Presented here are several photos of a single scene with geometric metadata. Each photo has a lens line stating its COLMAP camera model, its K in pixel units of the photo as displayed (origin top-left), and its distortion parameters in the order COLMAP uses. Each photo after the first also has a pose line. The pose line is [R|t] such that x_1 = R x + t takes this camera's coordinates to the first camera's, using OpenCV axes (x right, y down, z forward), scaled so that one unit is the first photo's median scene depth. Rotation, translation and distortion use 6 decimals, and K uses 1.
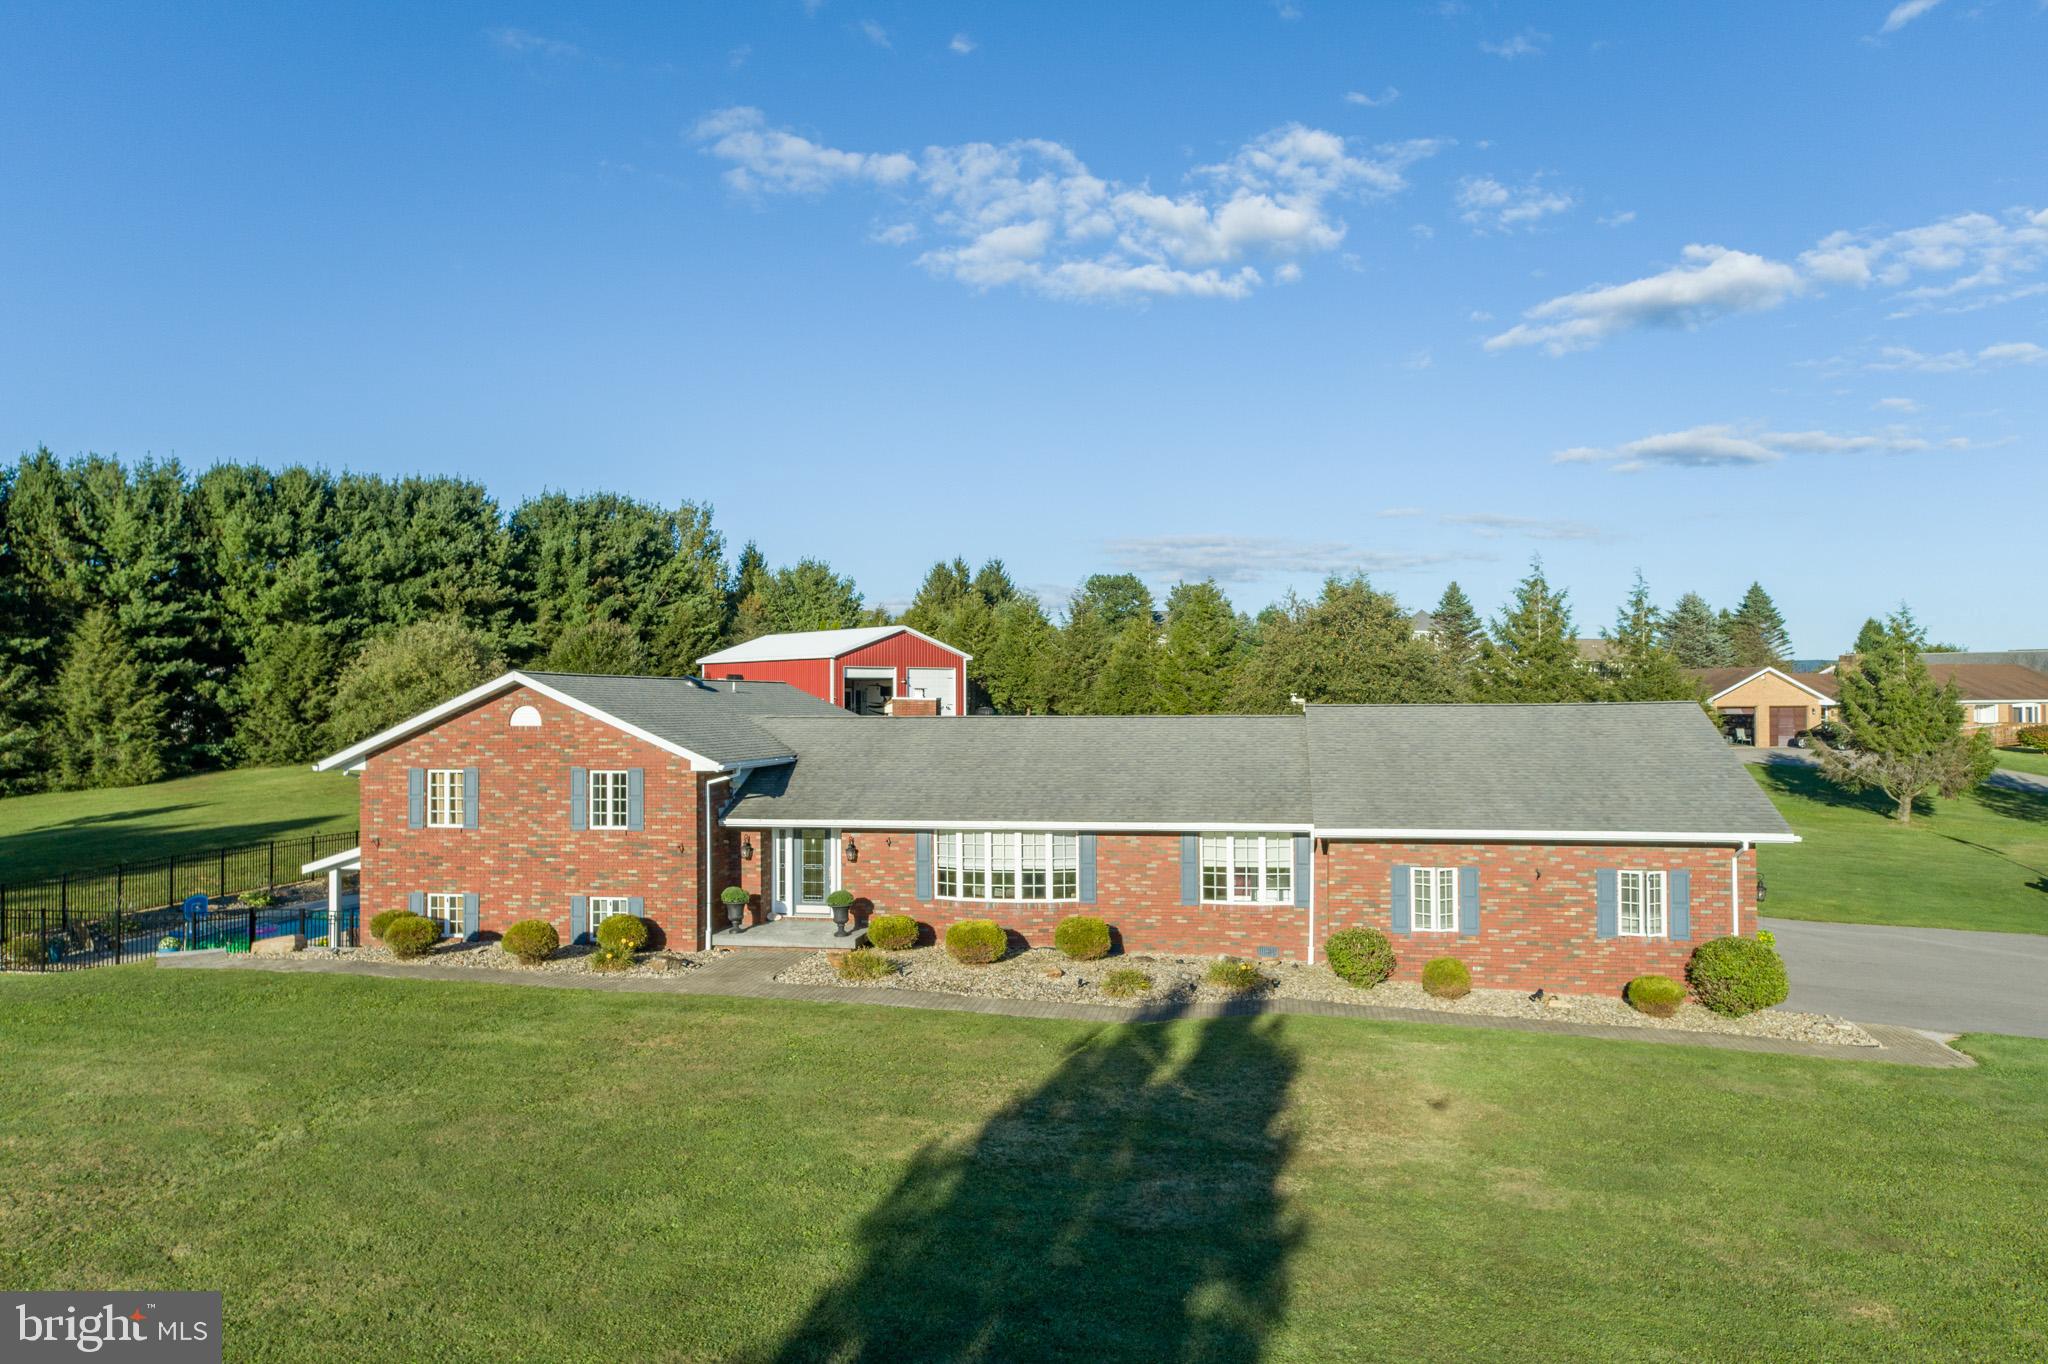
lens RADIAL K [[1378.2, 0, 1024.4], [0, 1378.2, 759.2], [0, 0, 1]] dist [-0.009292, 0.003586]
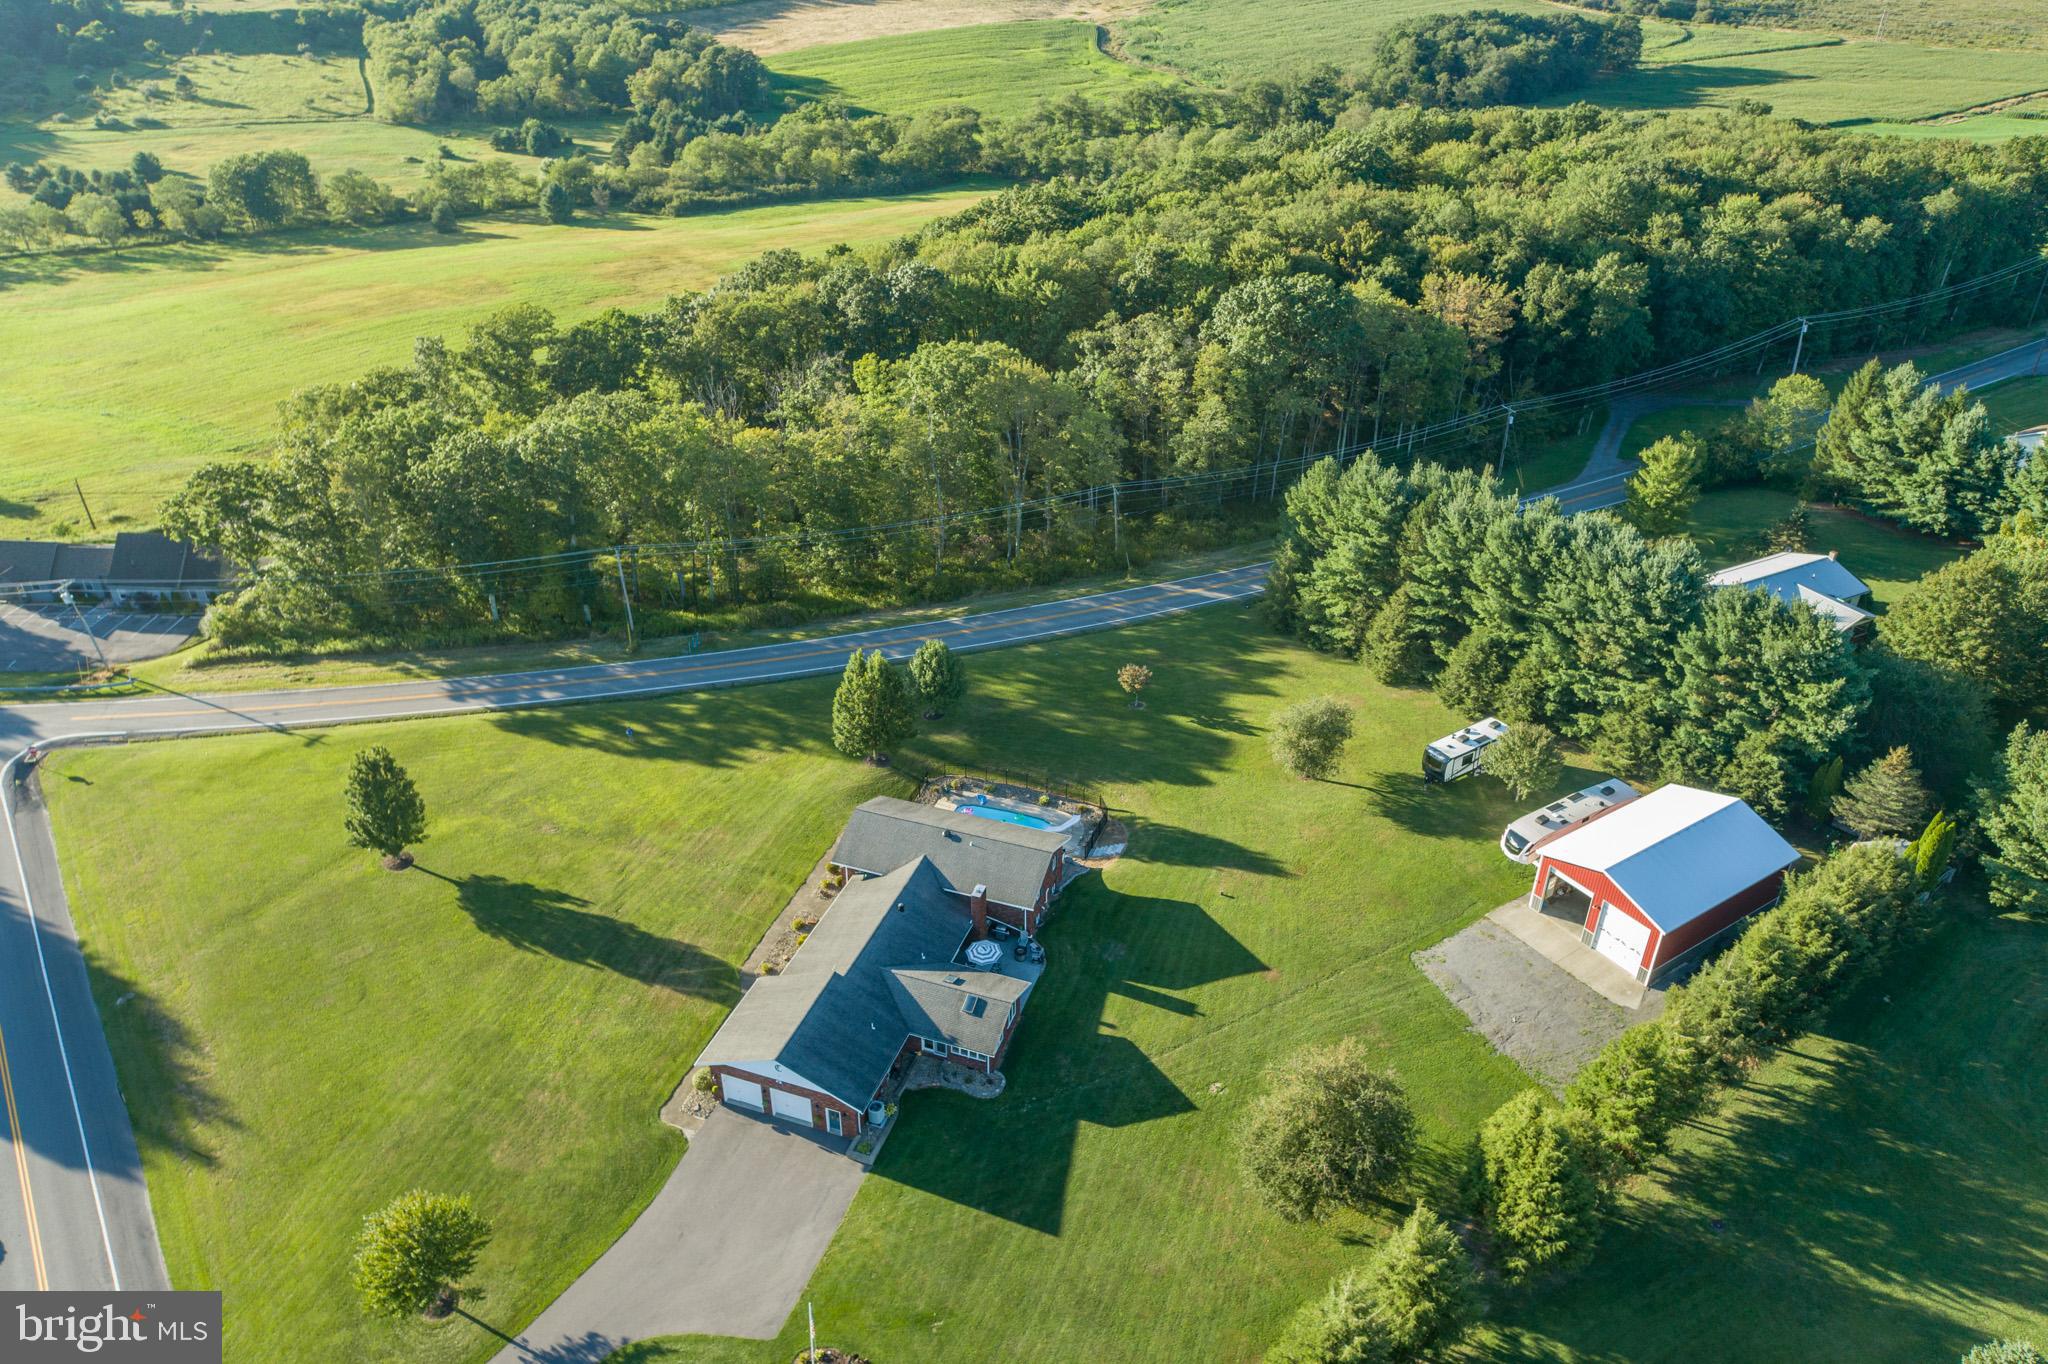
lens RADIAL K [[1388.1, 0, 1024.0], [0, 1388.1, 682.0], [0, 0, 1]] dist [-0.008806, 0.021203]
pose [[-0.160490, 0.505917, -0.847520, 0.865456], [-0.043811, 0.854153, 0.518173, -0.784768], [0.986065, 0.120292, -0.114918, 0.620331]]
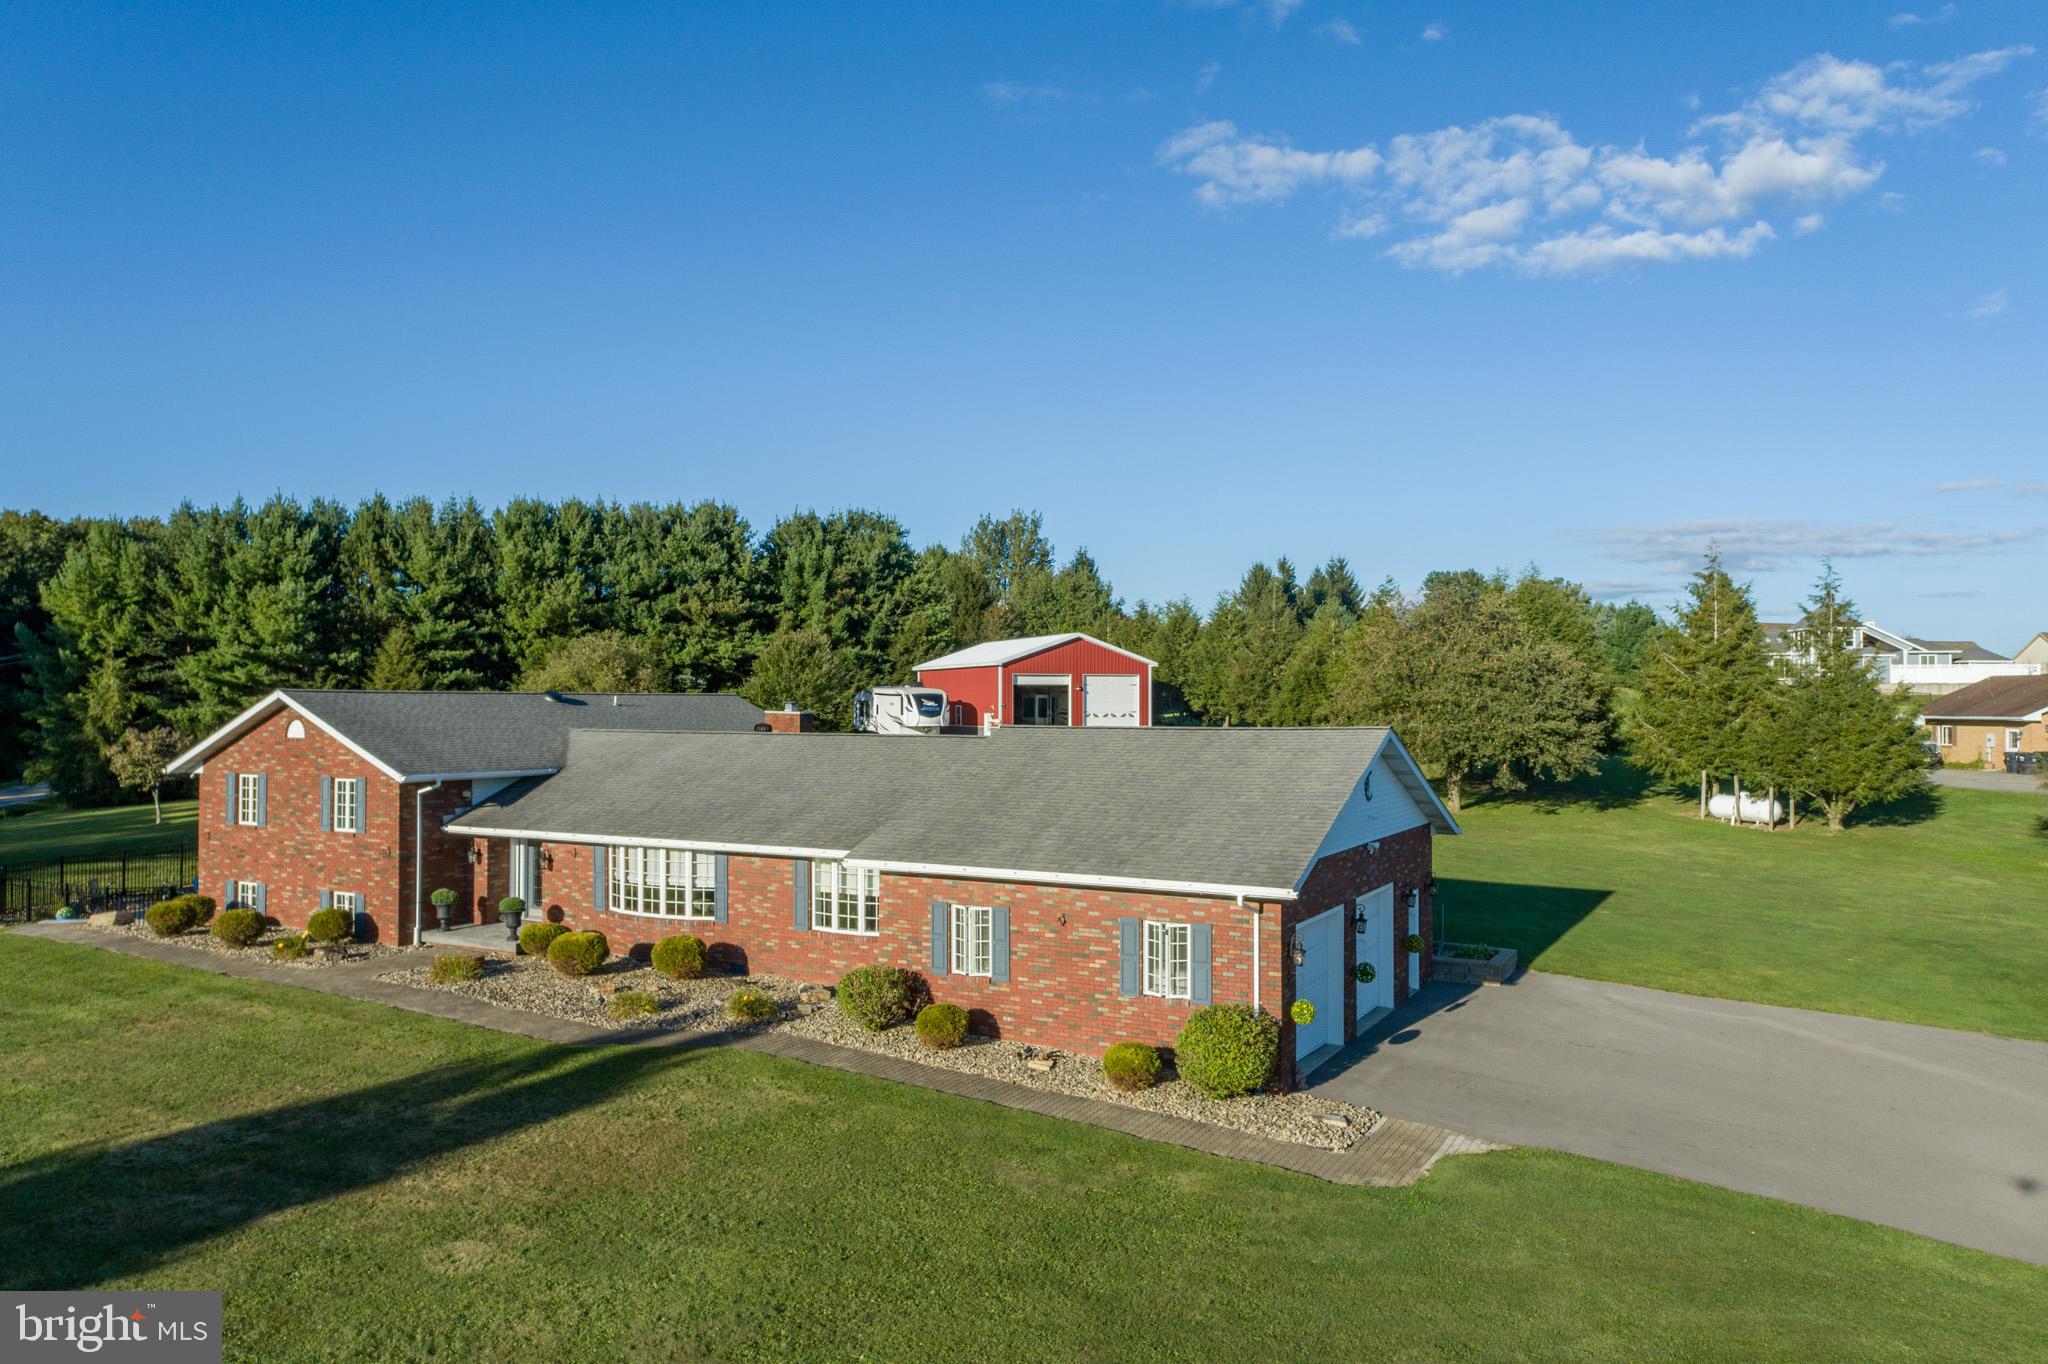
lens RADIAL K [[1388.1, 0, 1024.0], [0, 1388.1, 682.0], [0, 0, 1]] dist [-0.008806, 0.021203]
pose [[0.945019, 0.000661, -0.327014, 0.198967], [-0.018861, 0.998444, -0.052485, -0.007308], [0.326470, 0.055767, 0.943561, 0.037600]]
